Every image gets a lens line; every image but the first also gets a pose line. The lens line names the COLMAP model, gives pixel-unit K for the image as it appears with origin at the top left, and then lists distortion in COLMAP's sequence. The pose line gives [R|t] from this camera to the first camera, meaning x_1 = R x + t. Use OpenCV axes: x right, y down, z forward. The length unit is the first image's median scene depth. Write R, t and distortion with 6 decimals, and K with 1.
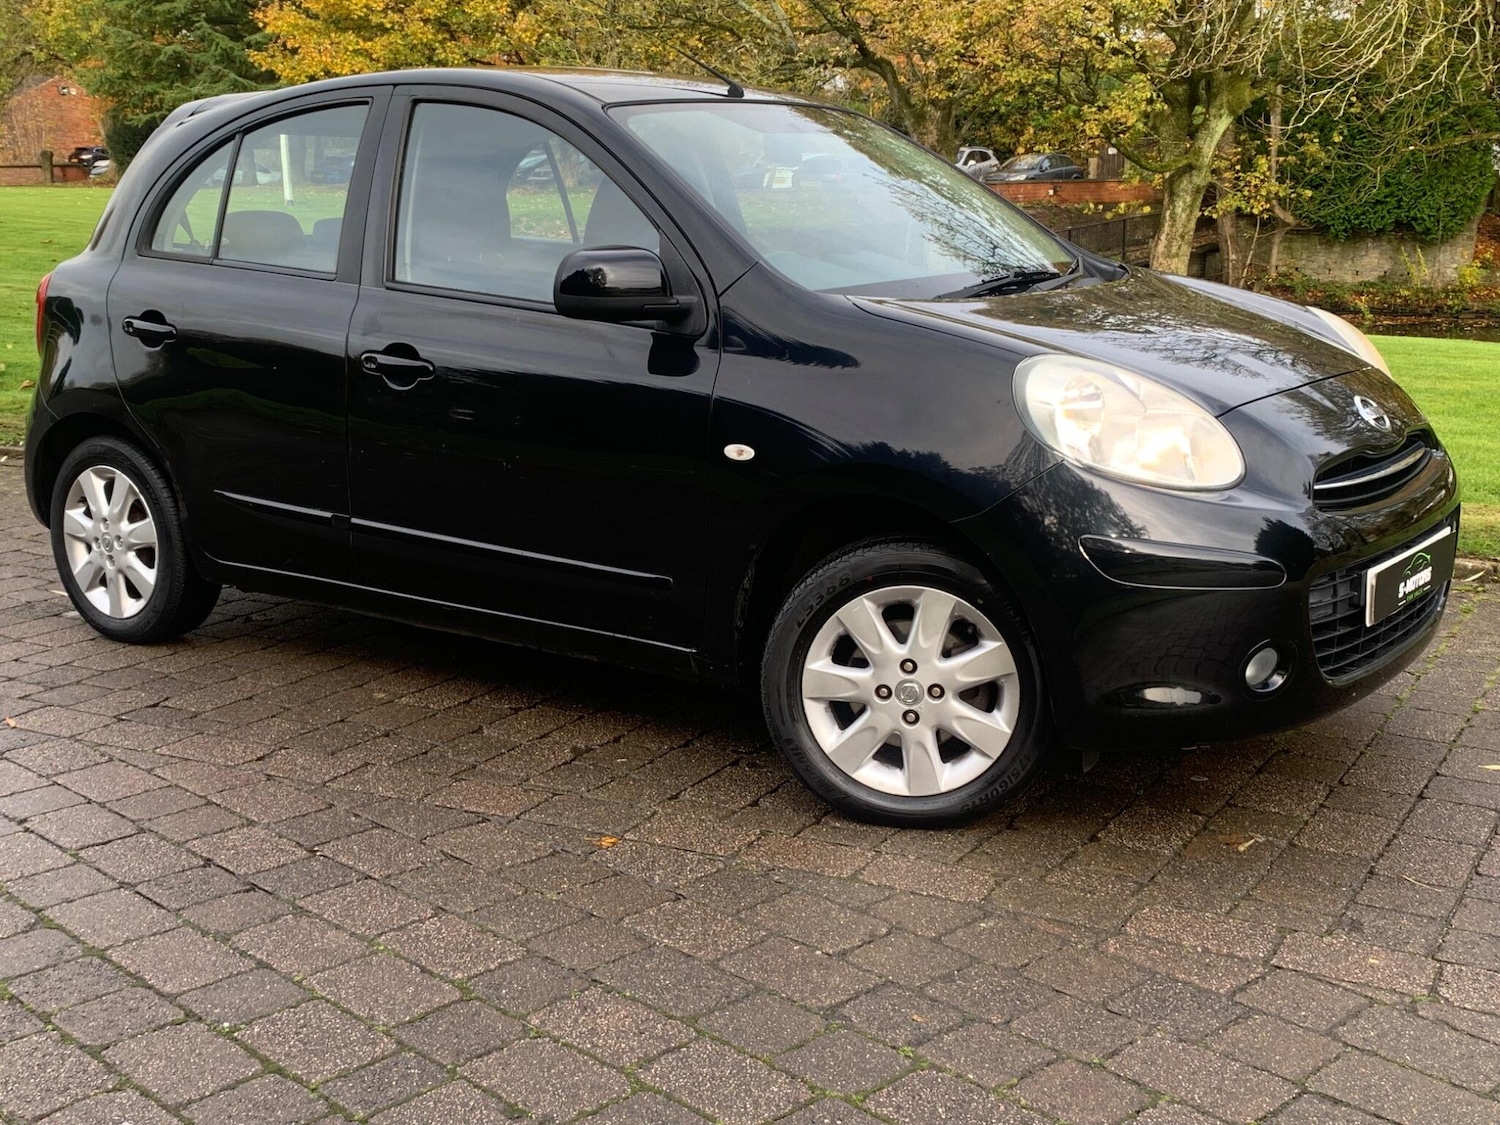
lens RADIAL K [[1751.0, 0, 747.9], [0, 1751.0, 572.0], [0, 0, 1]] dist [0.147145, -0.438973]
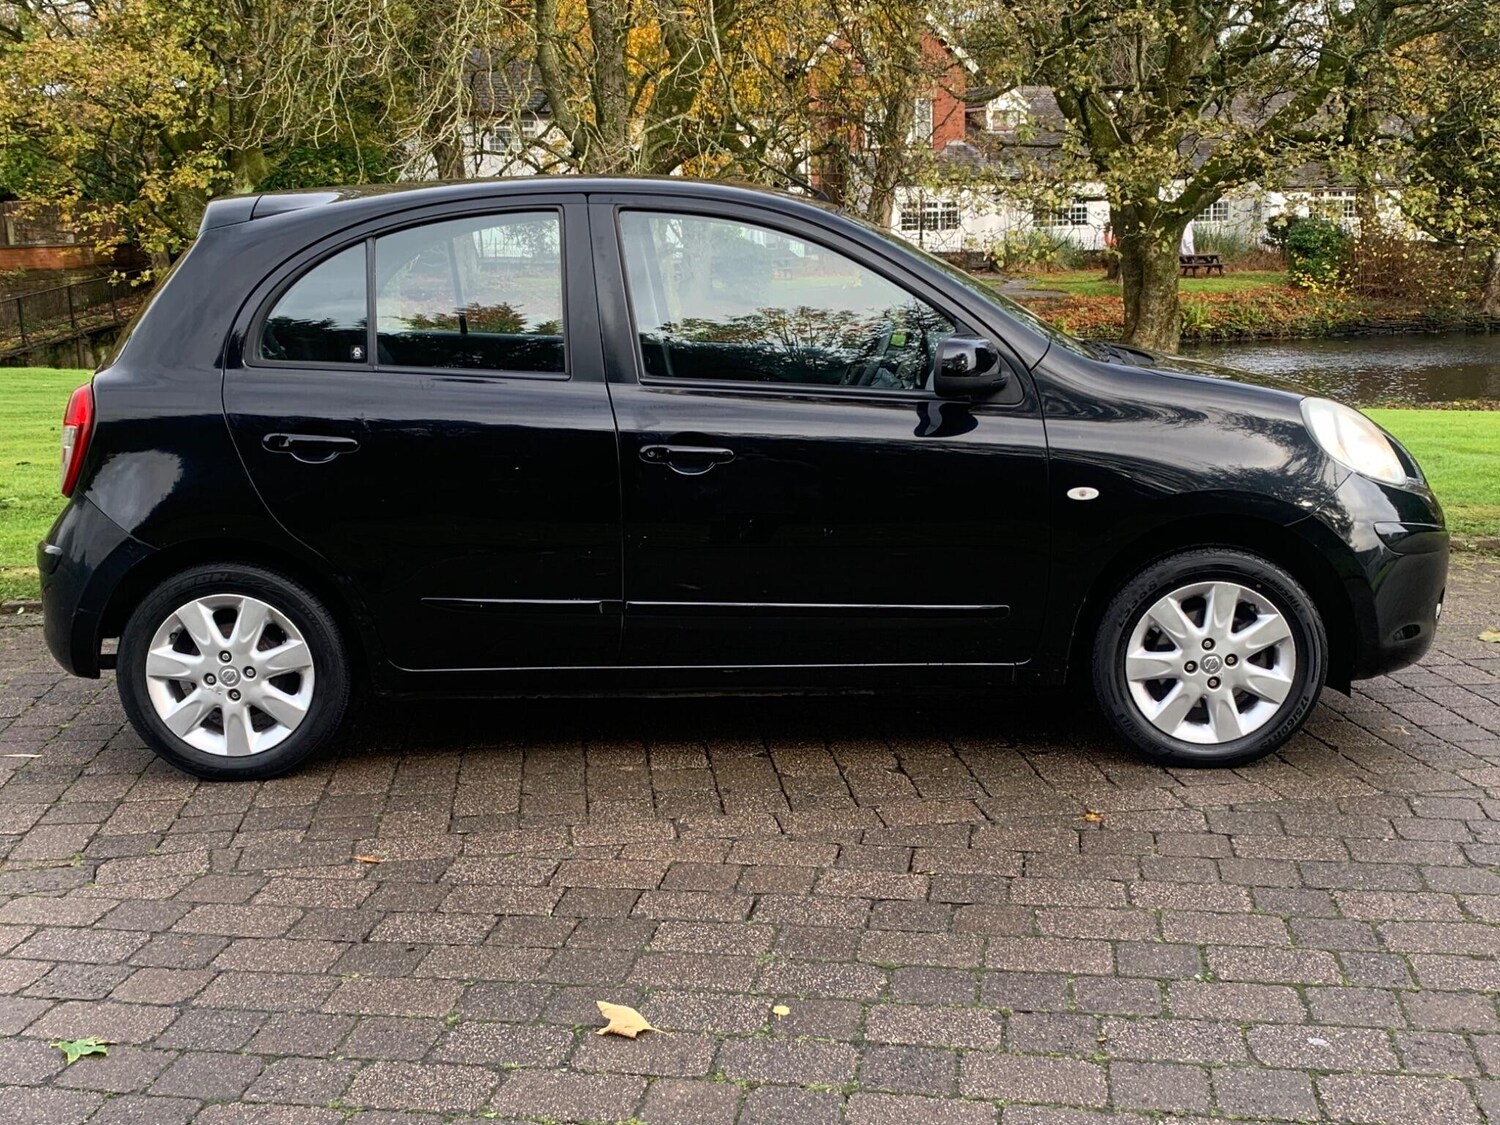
lens RADIAL K [[1751.3, 0, 755.8], [0, 1751.3, 579.3], [0, 0, 1]] dist [0.143312, -0.421048]
pose [[0.809736, -0.120838, 0.574217, -0.916927], [0.137670, 0.990375, 0.014277, -0.057902], [-0.570416, 0.067492, 0.818578, 0.114640]]
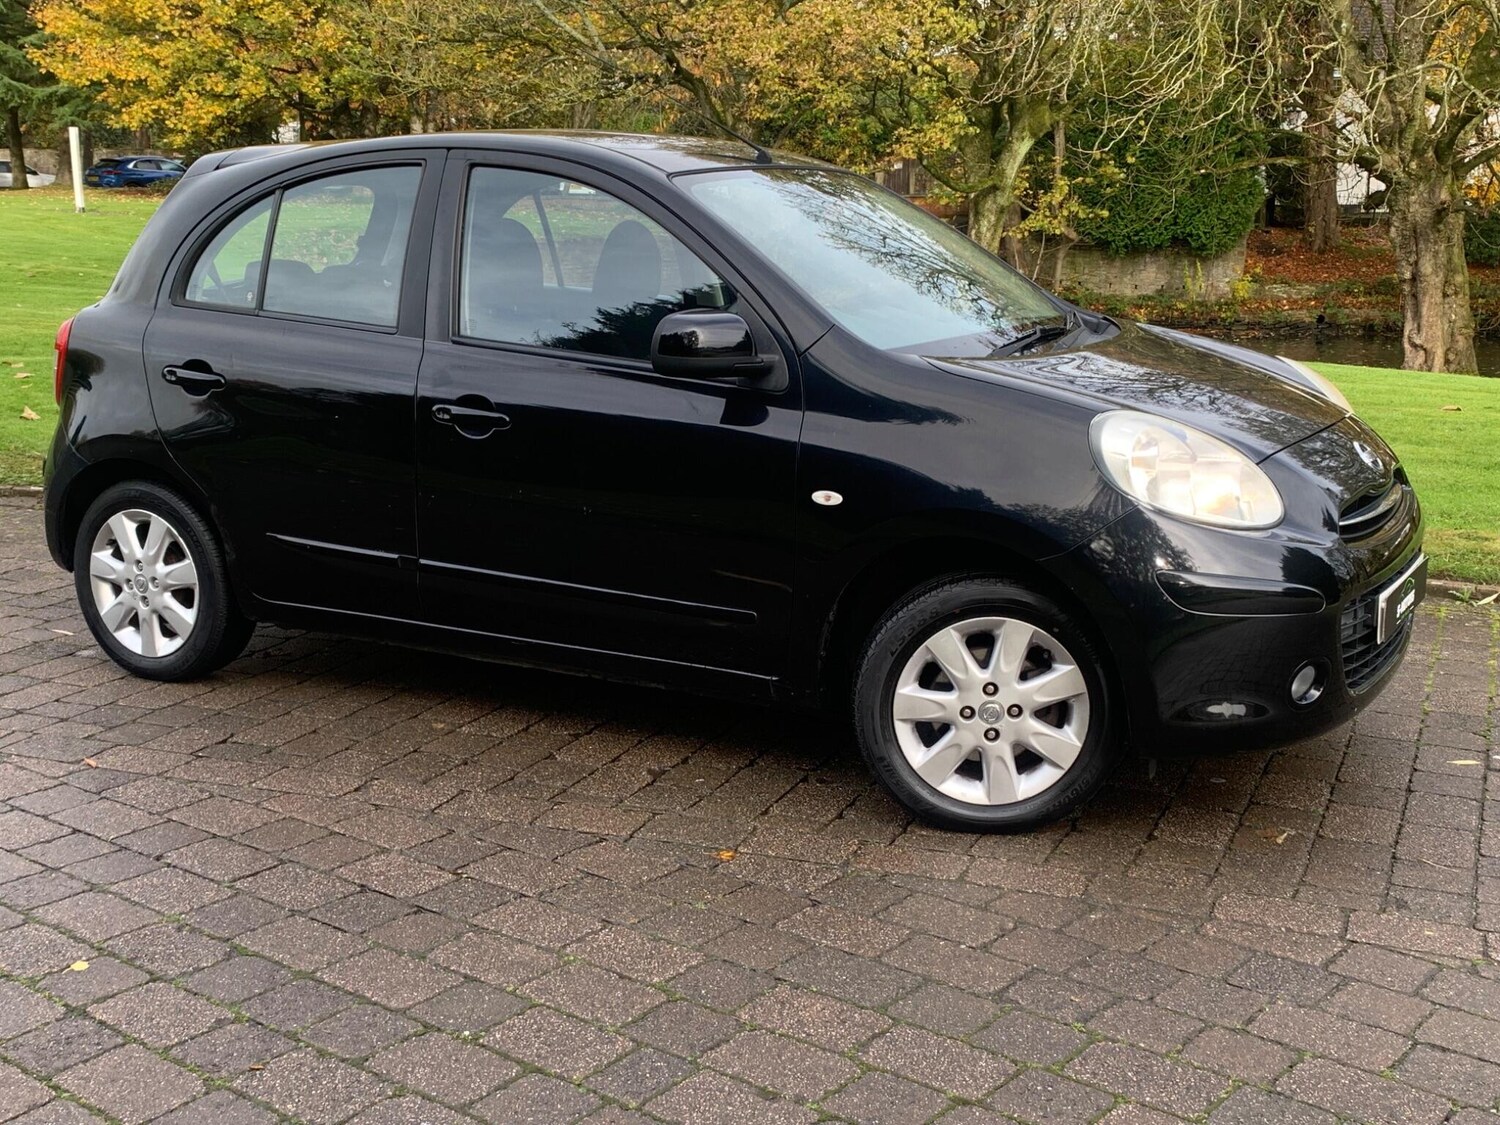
lens RADIAL K [[1748.0, 0, 756.0], [0, 1748.0, 587.0], [0, 0, 1]] dist [0.145526, -0.427856]
pose [[0.992133, -0.018537, 0.123810, -0.186242], [0.018046, 0.999824, 0.005085, -0.018761], [-0.123883, -0.002811, 0.992293, -0.085511]]
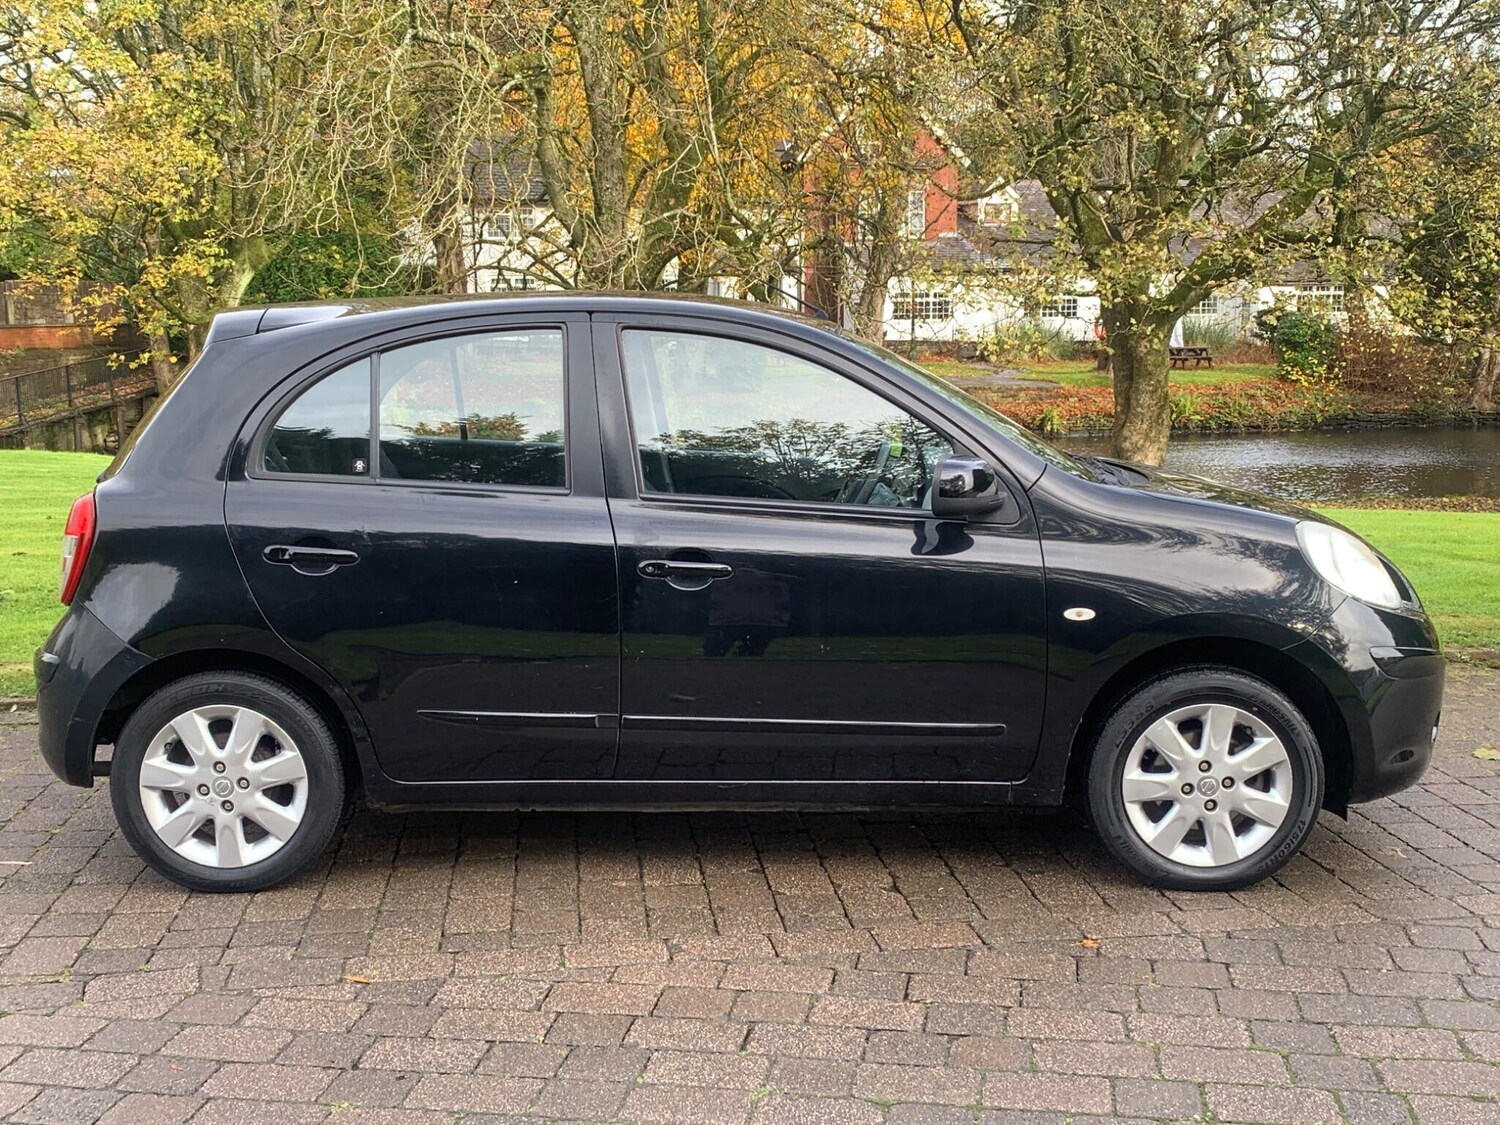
lens RADIAL K [[1751.0, 0, 747.9], [0, 1751.0, 572.0], [0, 0, 1]] dist [0.147145, -0.438973]
pose [[0.810266, -0.081664, 0.580345, -0.920329], [0.125850, 0.991388, -0.036205, -0.082607], [-0.572391, 0.102372, 0.813565, 0.113129]]
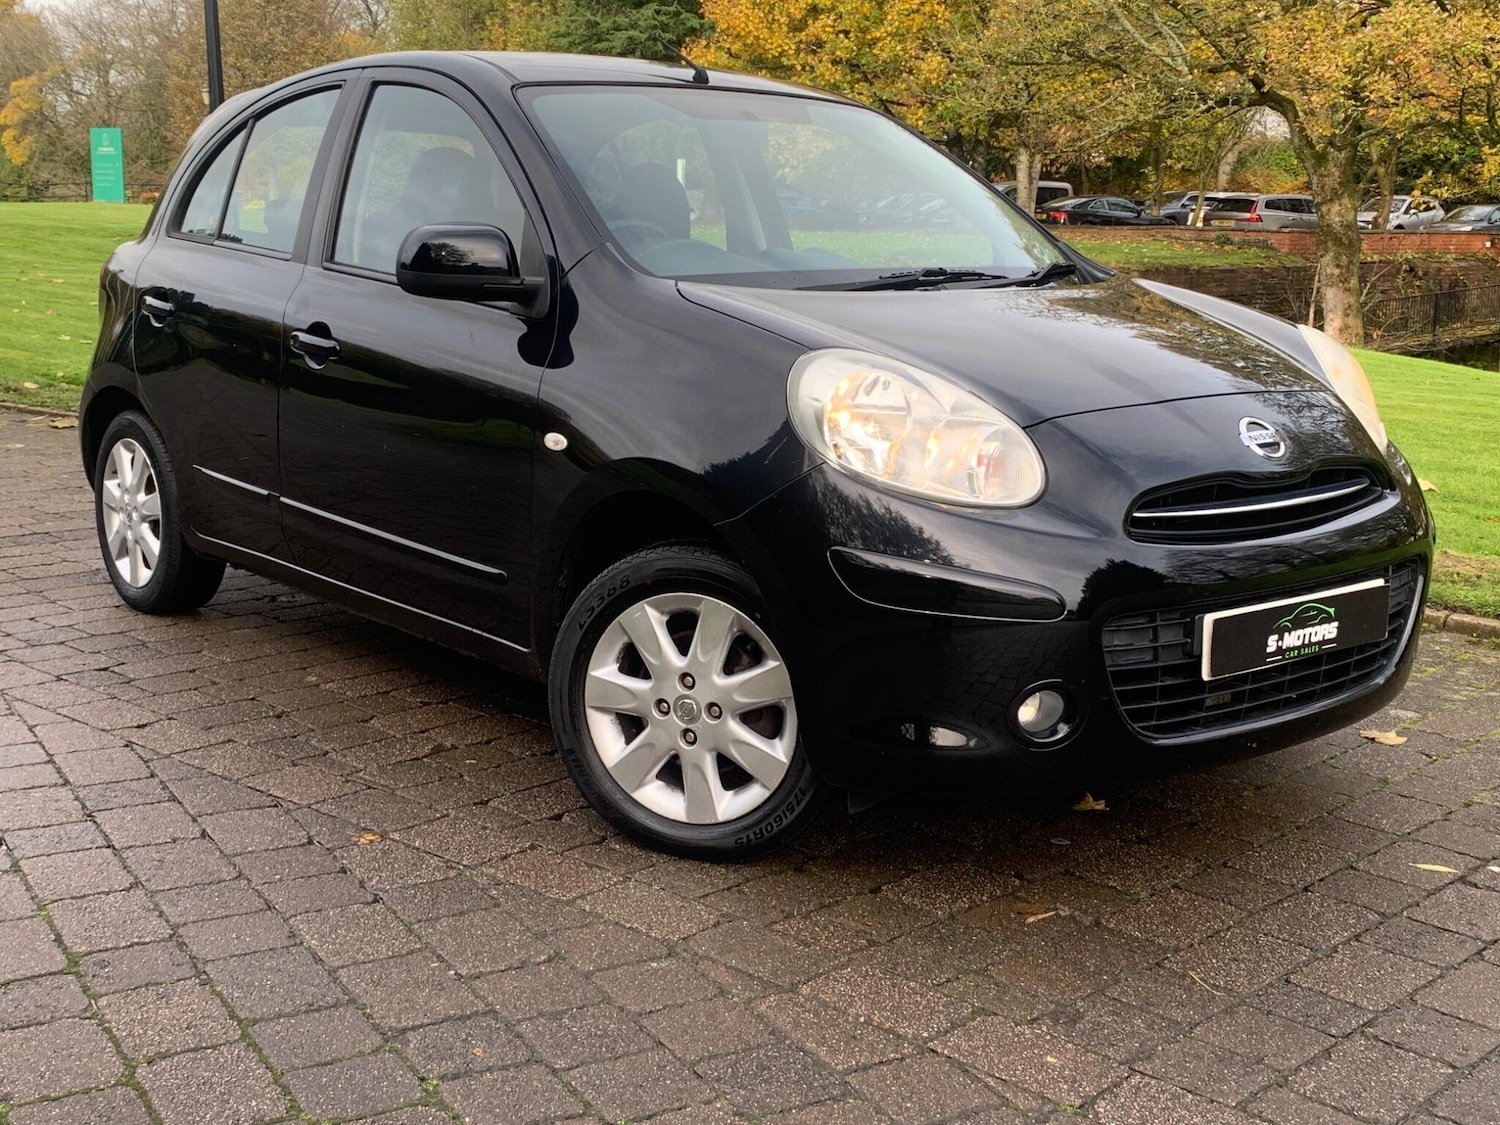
lens RADIAL K [[1751.0, 0, 747.9], [0, 1751.0, 572.0], [0, 0, 1]] dist [0.147145, -0.438973]
pose [[0.970706, 0.070444, -0.229711, 0.317596], [-0.075763, 0.997022, -0.014405, 0.007332], [0.228012, 0.031387, 0.973152, 0.106108]]
